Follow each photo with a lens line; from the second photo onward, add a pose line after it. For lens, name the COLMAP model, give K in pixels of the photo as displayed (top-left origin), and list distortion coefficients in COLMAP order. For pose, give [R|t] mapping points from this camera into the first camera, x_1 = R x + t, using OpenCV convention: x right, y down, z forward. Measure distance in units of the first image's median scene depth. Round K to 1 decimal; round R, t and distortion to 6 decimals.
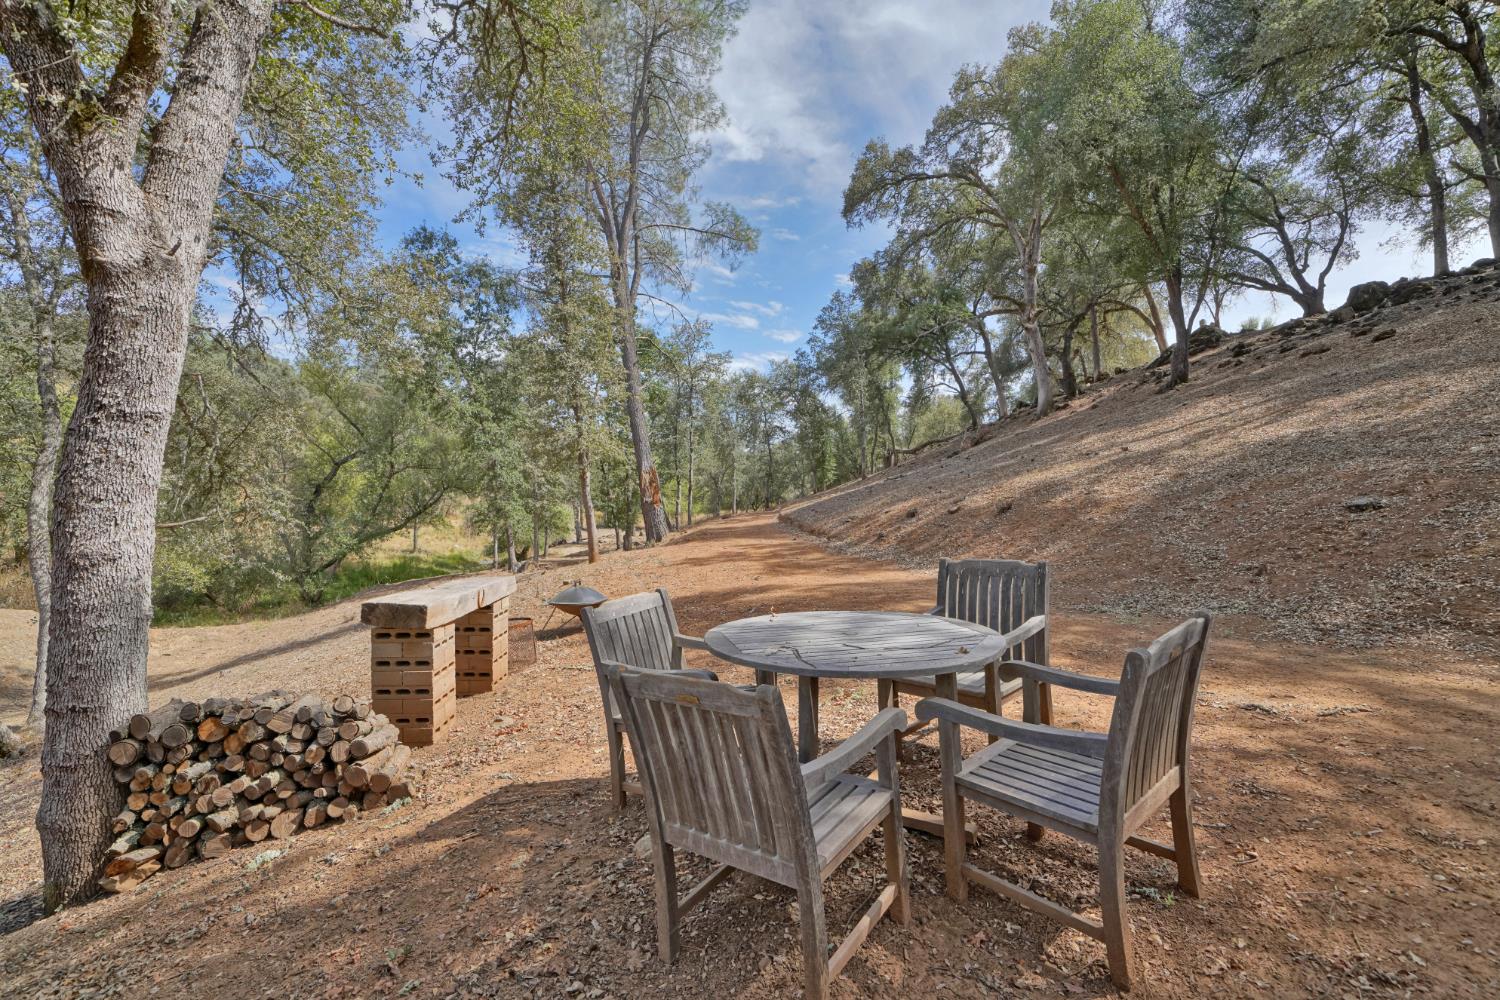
lens RADIAL K [[670.8, 0, 749.8], [0, 670.8, 503.4], [0, 0, 1]] dist [0.002639, 0.000236]
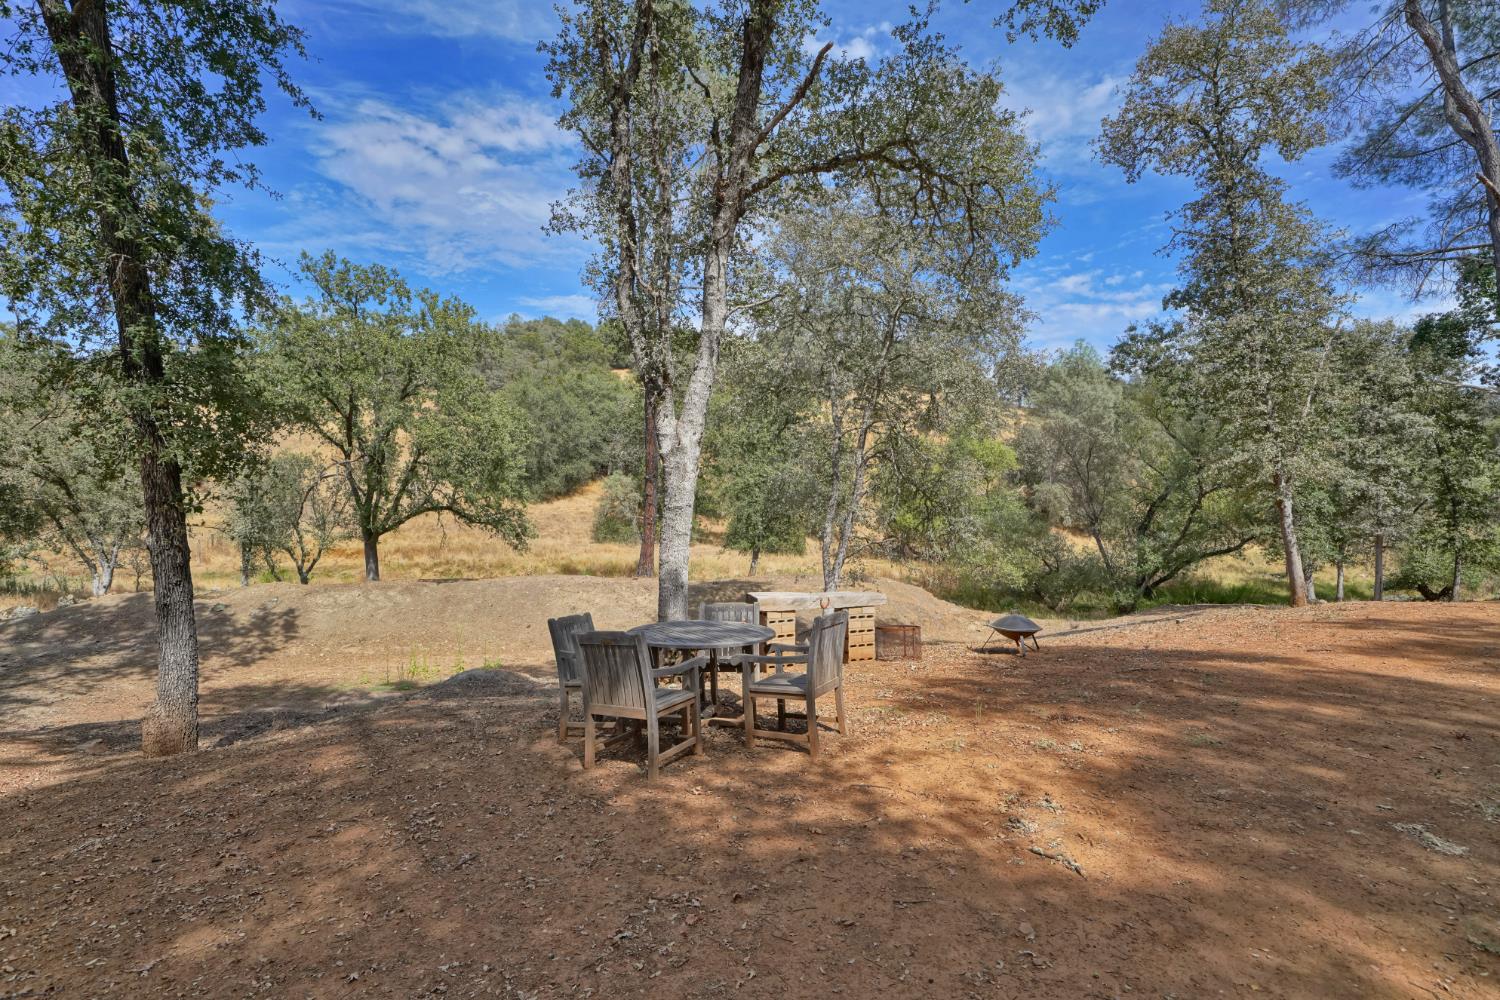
lens RADIAL K [[670.8, 0, 749.2], [0, 670.8, 499.0], [0, 0, 1]] dist [0.002639, 0.000236]
pose [[0.358218, -0.006617, -0.933614, 1.855218], [-0.017236, 0.999758, -0.013700, -0.154224], [0.933479, 0.021000, 0.358017, 0.386788]]
